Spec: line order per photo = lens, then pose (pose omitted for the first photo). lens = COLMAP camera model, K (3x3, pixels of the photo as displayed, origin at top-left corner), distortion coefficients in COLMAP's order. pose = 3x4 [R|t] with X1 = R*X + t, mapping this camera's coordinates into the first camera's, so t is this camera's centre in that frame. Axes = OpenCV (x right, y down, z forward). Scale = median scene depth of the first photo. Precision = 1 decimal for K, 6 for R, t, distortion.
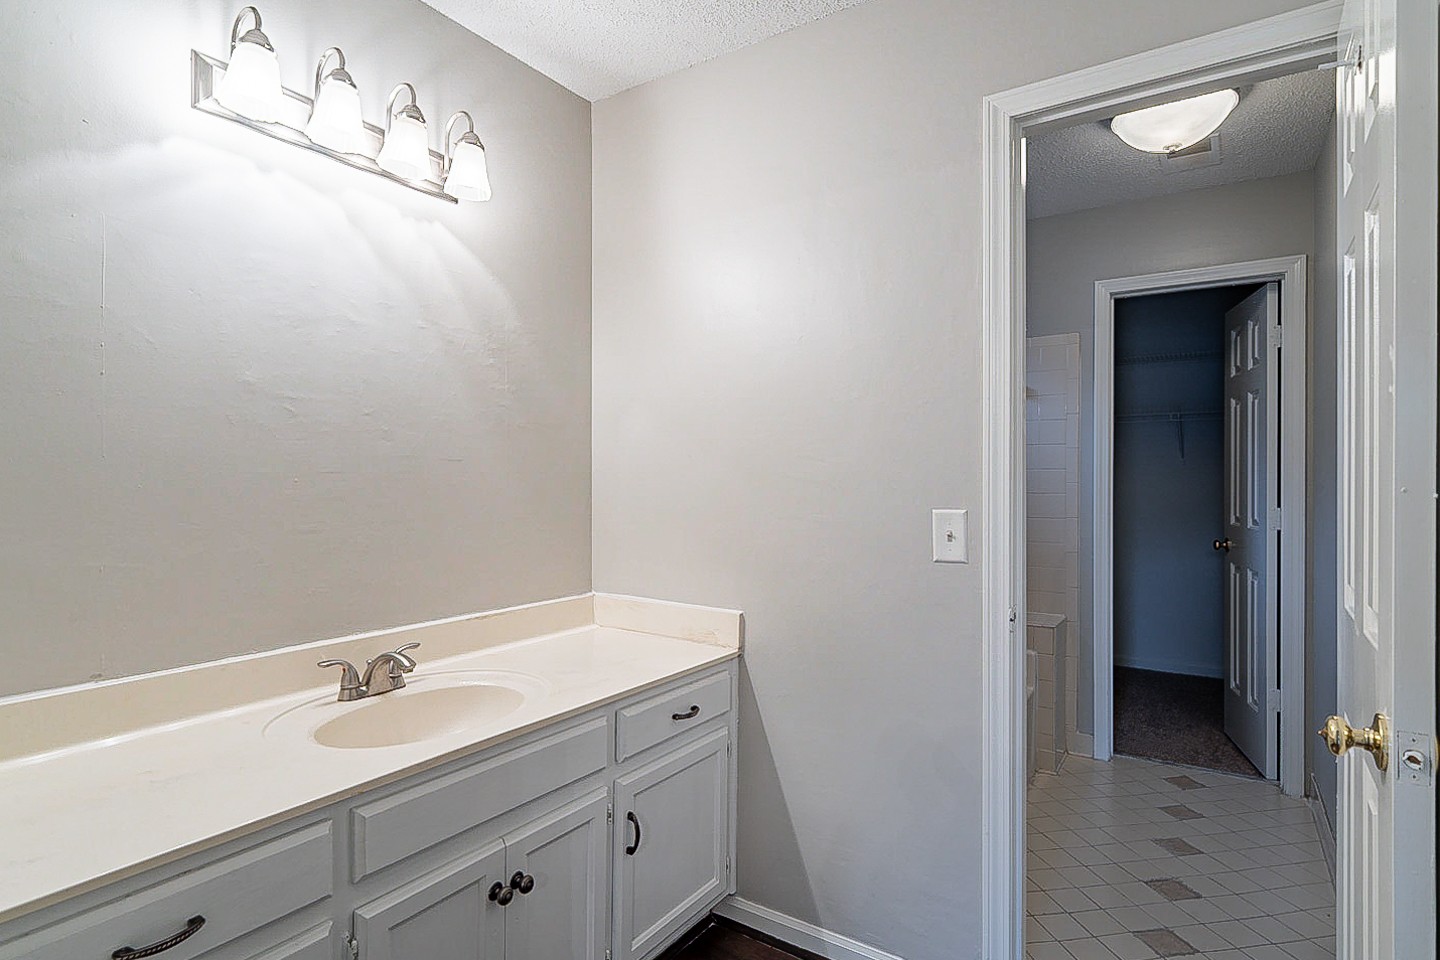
lens RADIAL K [[752.5, 0, 719.9], [0, 752.5, 478.0], [0, 0, 1]] dist [-0.004353, 0.001237]
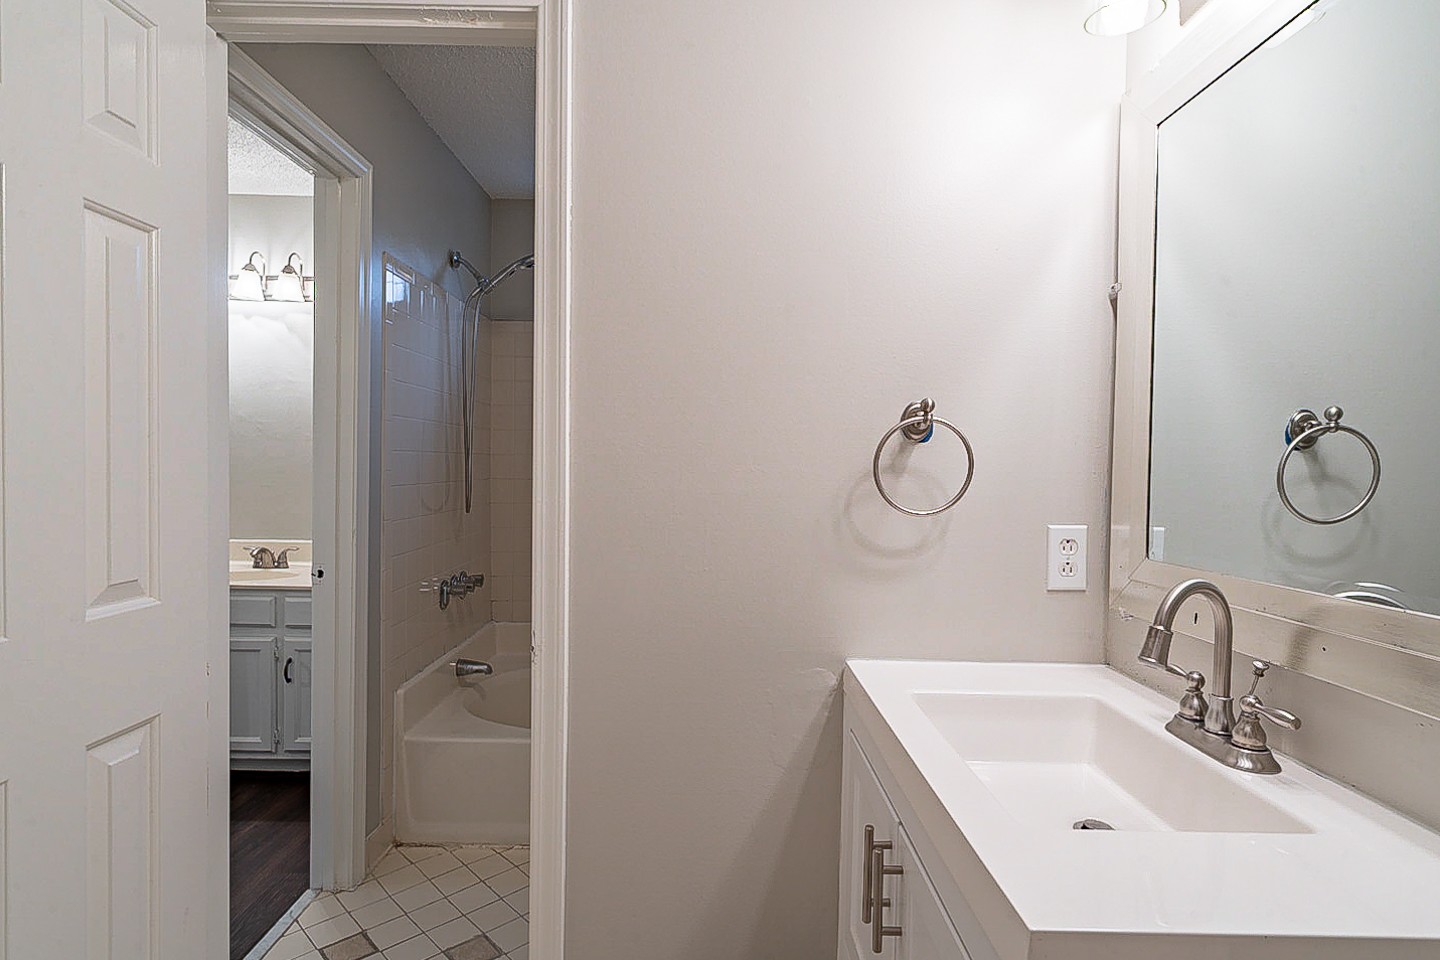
lens RADIAL K [[752.5, 0, 717.0], [0, 752.5, 479.3], [0, 0, 1]] dist [-0.004353, 0.001237]
pose [[0.559166, 0.030884, -0.828480, 1.881563], [-0.018388, 0.999522, 0.024849, -0.021907], [0.828852, 0.001339, 0.559467, 0.874148]]
